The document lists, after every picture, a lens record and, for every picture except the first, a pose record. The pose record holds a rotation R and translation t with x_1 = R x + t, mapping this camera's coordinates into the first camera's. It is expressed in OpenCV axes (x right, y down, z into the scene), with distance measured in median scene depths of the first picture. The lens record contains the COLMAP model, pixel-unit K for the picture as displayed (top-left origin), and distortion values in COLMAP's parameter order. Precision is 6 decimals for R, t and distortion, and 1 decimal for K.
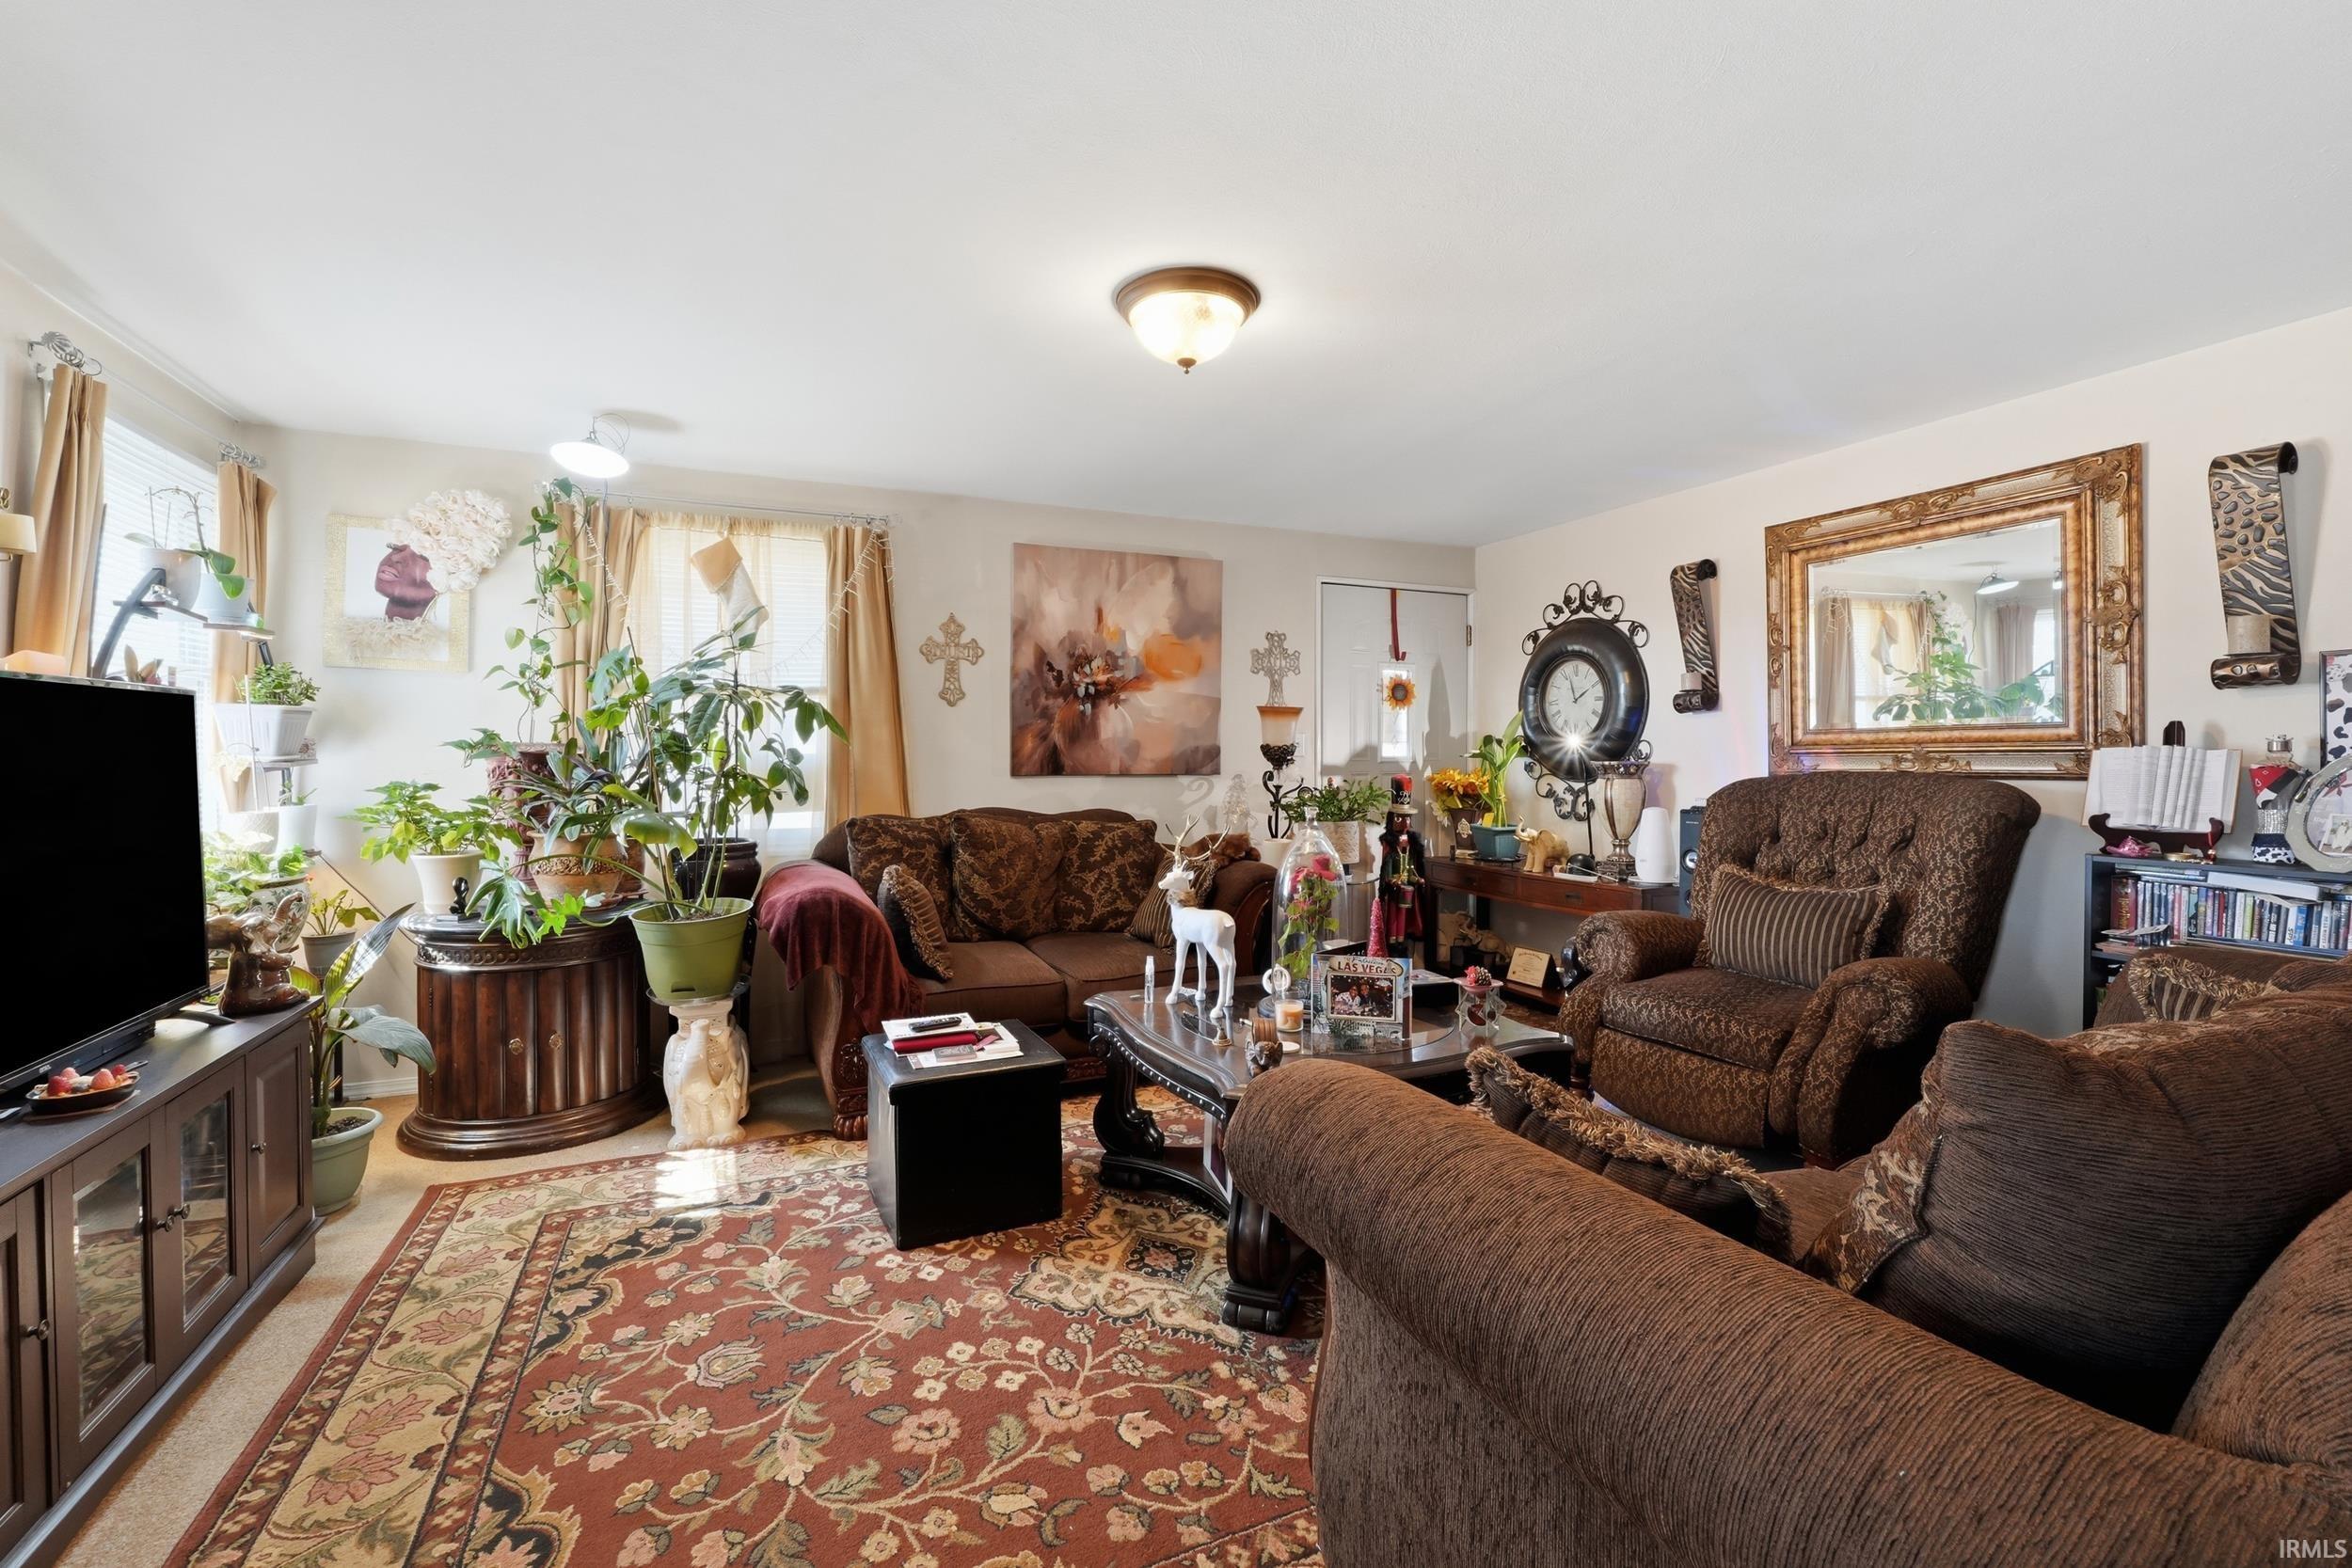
lens RADIAL K [[1009.3, 0, 1175.0], [0, 1009.3, 763.2], [0, 0, 1]] dist [0.000636, 0.000204]
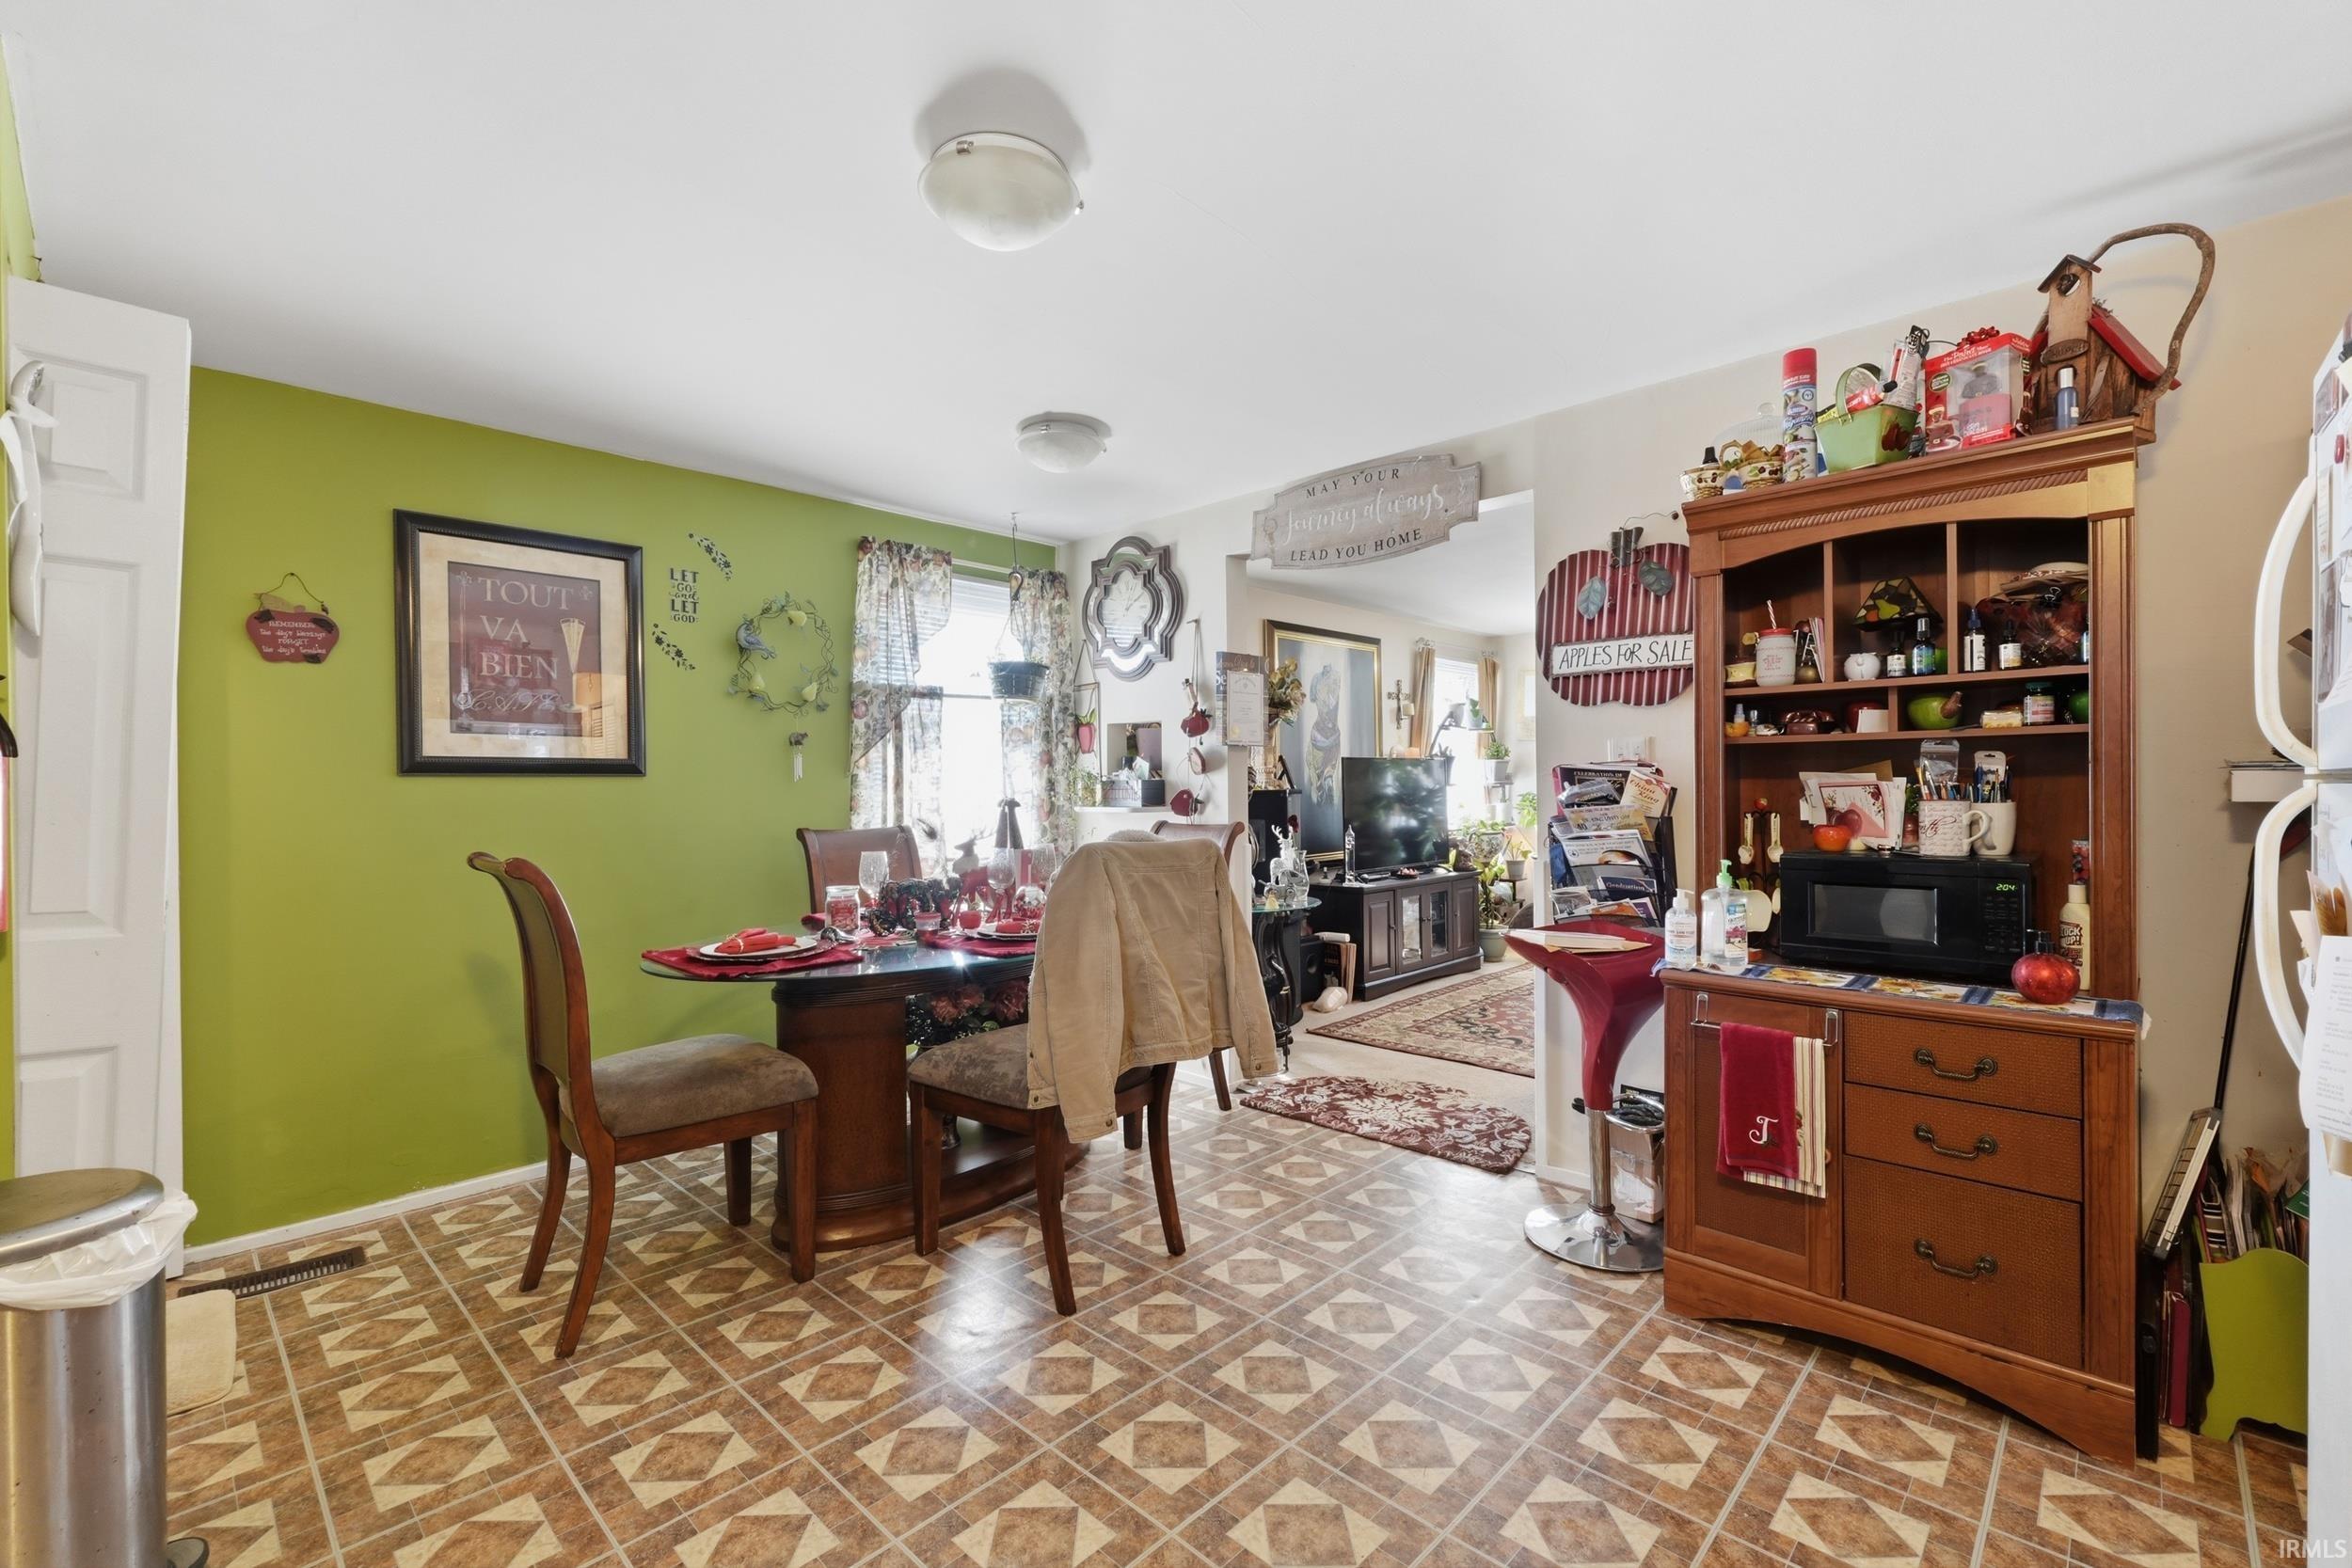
lens RADIAL K [[1005.6, 0, 1168.4], [0, 1005.6, 786.3], [0, 0, 1]] dist [0.001536, 0.000279]
pose [[0.378132, -0.001340, -0.925751, 0.890425], [-0.001848, 0.999996, -0.002203, 0.010212], [0.925750, 0.002544, 0.378128, -0.529593]]
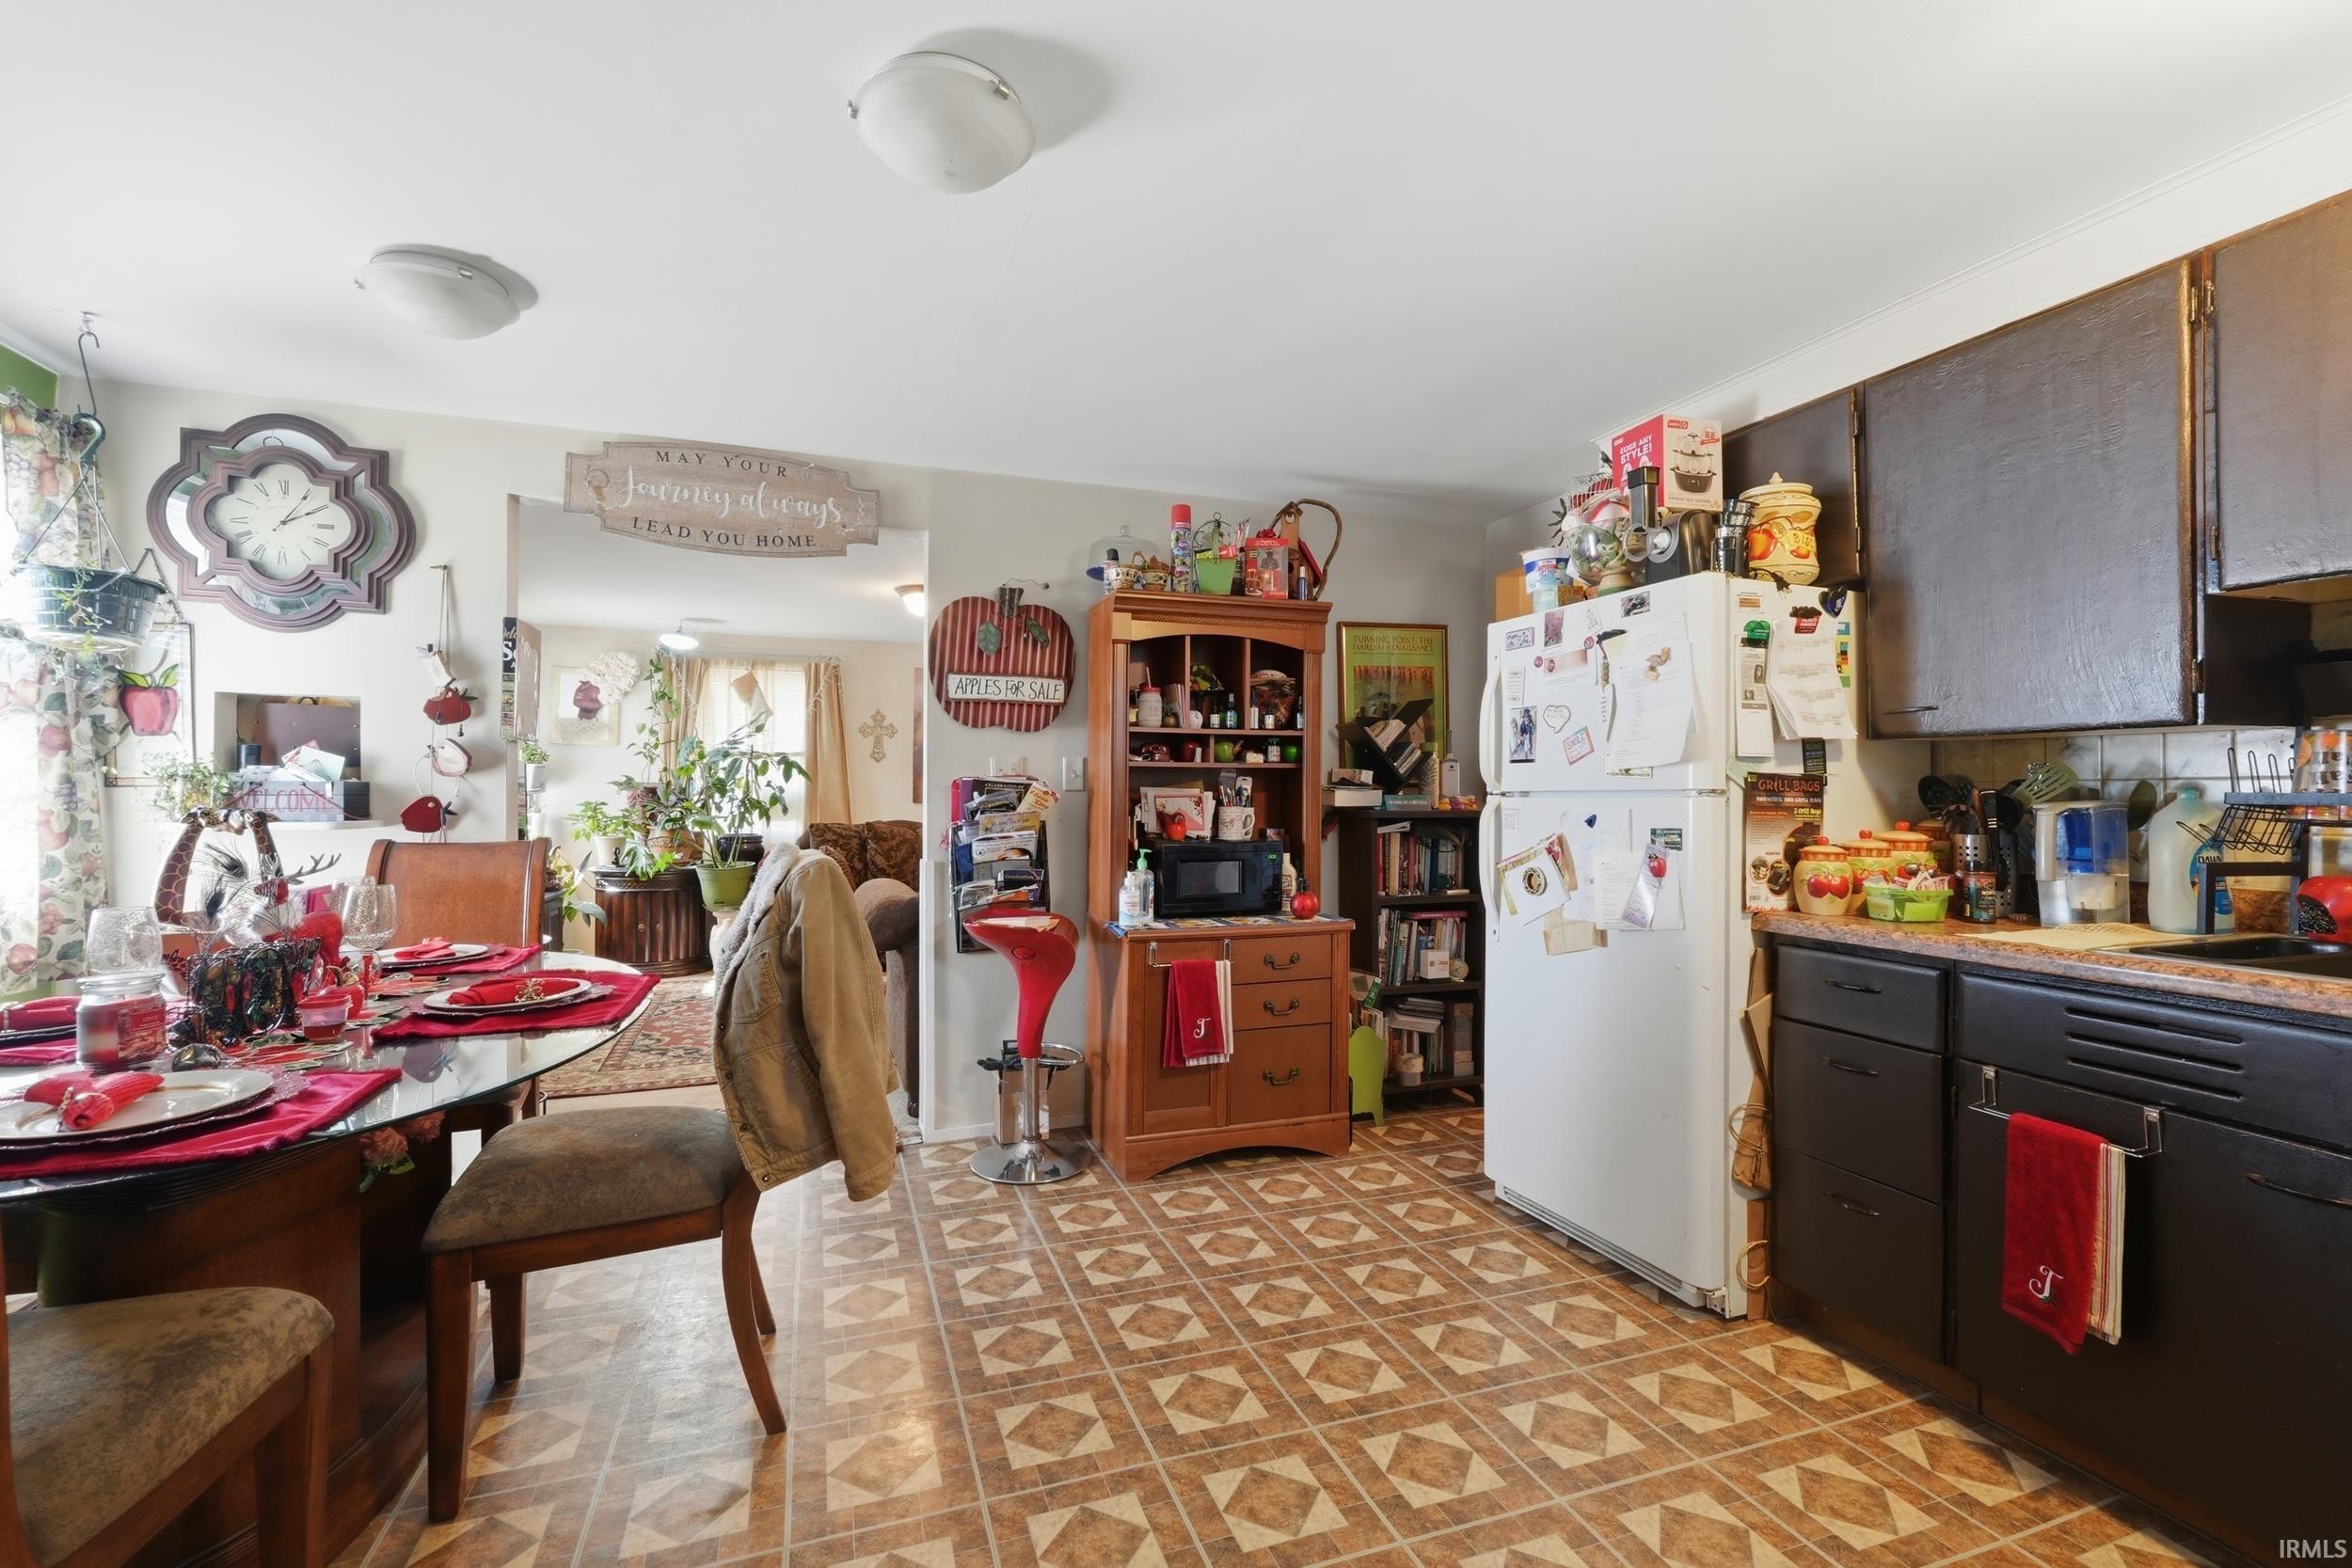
lens RADIAL K [[1013.0, 0, 1172.8], [0, 1013.0, 788.6], [0, 0, 1]] dist [0.000182, 0.000315]
pose [[0.997362, 0.004075, -0.072475, 0.511176], [-0.005094, 0.999891, -0.013879, 0.013485], [0.072411, 0.014211, 0.997274, -0.873081]]
